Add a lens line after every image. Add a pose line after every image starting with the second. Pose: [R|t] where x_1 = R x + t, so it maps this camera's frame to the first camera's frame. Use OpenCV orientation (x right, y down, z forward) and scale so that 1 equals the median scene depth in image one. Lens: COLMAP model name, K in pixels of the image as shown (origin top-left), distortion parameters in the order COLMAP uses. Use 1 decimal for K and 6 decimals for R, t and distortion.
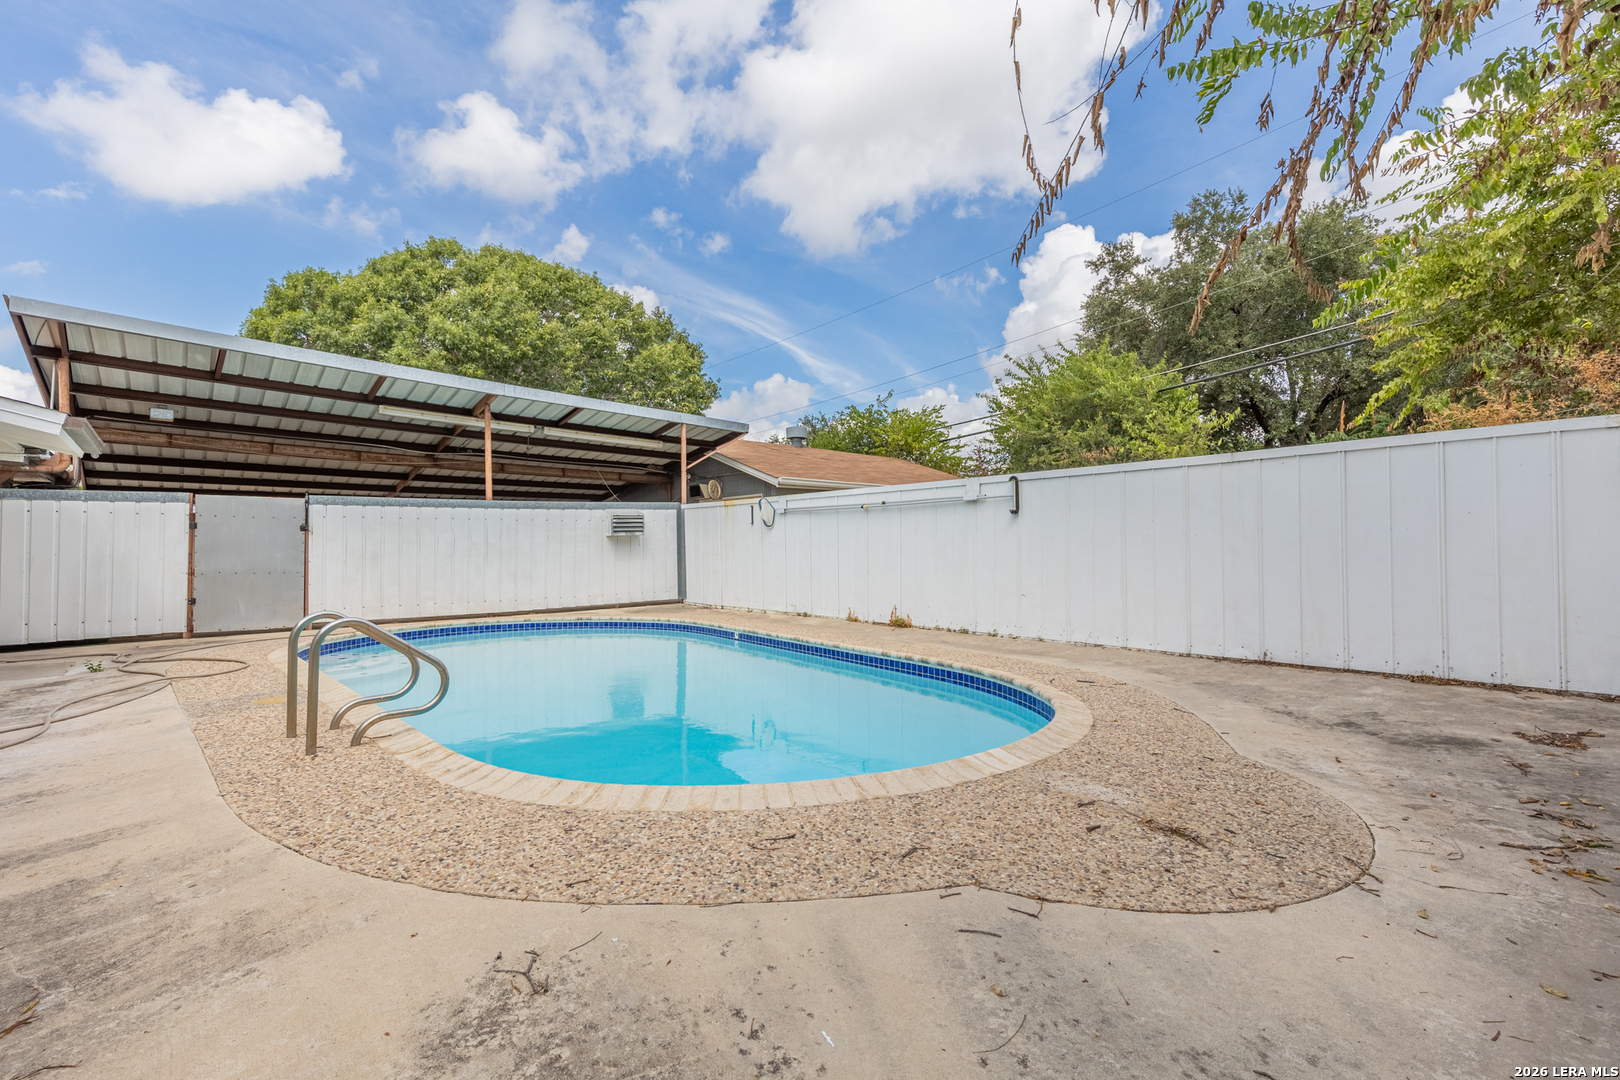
lens RADIAL K [[731.3, 0, 811.8], [0, 731.3, 543.2], [0, 0, 1]] dist [0.009339, -0.003076]
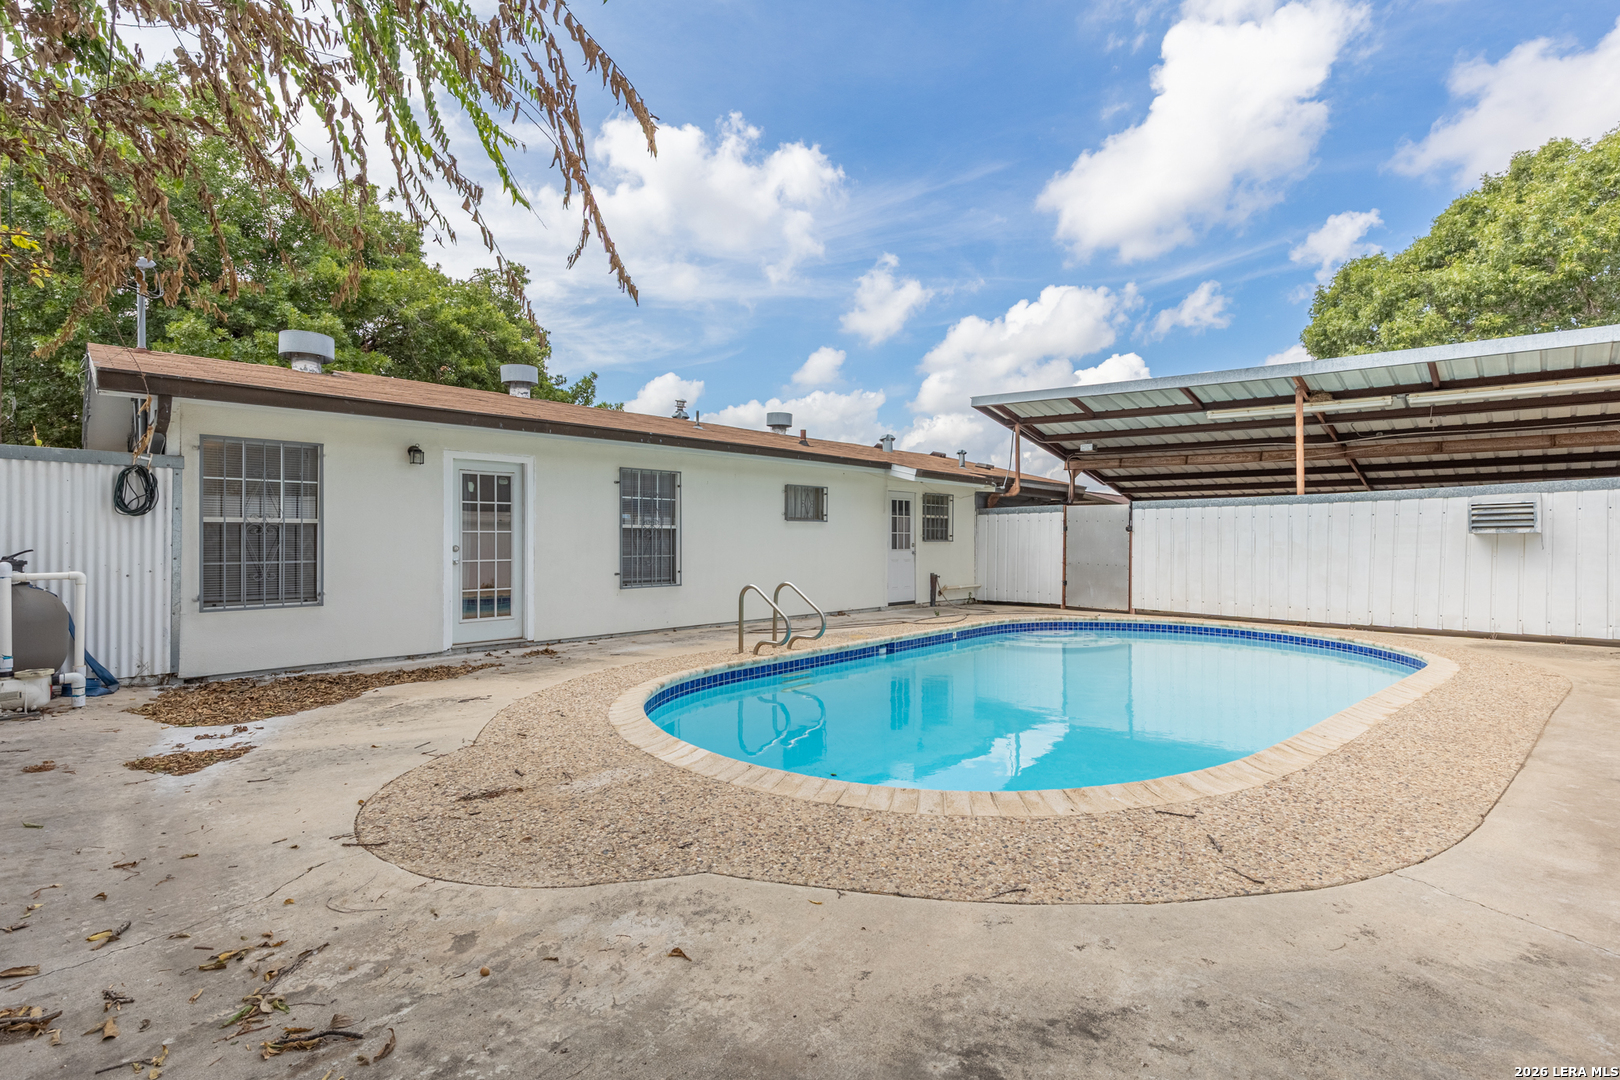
lens RADIAL K [[731.3, 0, 806.4], [0, 731.3, 532.0], [0, 0, 1]] dist [0.009339, -0.003076]
pose [[0.073022, -0.005118, -0.997317, 0.452583], [-0.002143, 0.999984, -0.005289, -0.007780], [0.997328, 0.002524, 0.073010, 0.373449]]
